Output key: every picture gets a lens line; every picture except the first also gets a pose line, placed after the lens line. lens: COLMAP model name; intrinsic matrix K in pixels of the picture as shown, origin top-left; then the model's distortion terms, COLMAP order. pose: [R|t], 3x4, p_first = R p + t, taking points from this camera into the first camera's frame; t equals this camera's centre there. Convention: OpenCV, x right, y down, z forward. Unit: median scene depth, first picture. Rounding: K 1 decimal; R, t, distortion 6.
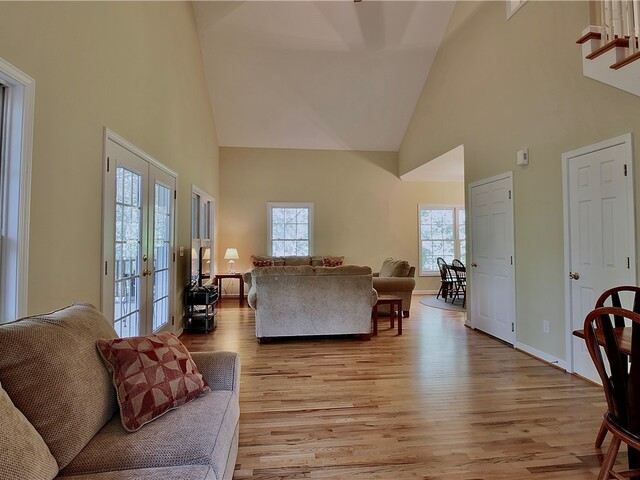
lens RADIAL K [[369.8, 0, 323.7], [0, 369.8, 228.8], [0, 0, 1]] dist [0.004002, -0.013910]
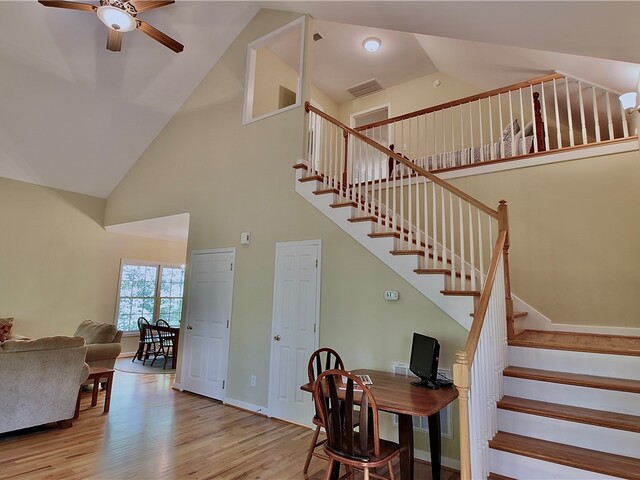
lens RADIAL K [[369.8, 0, 323.7], [0, 369.8, 228.8], [0, 0, 1]] dist [0.004002, -0.013910]
pose [[0.673427, 0.146599, 0.724572, -0.171682], [-0.052087, 0.987114, -0.151307, -0.049306], [-0.737416, 0.064154, 0.672385, -0.016979]]
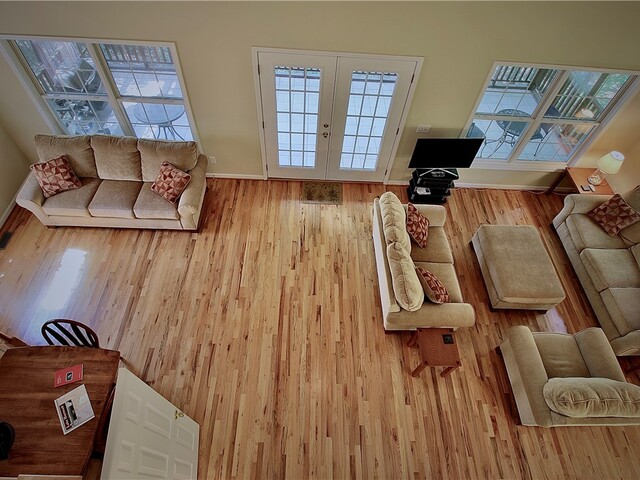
lens RADIAL K [[369.8, 0, 323.7], [0, 369.8, 228.8], [0, 0, 1]] dist [0.004002, -0.013910]
pose [[-0.114085, 0.797439, -0.592517, 0.528289], [-0.033568, 0.592976, 0.804520, -0.664674], [0.992904, 0.111673, -0.040881, 0.908366]]
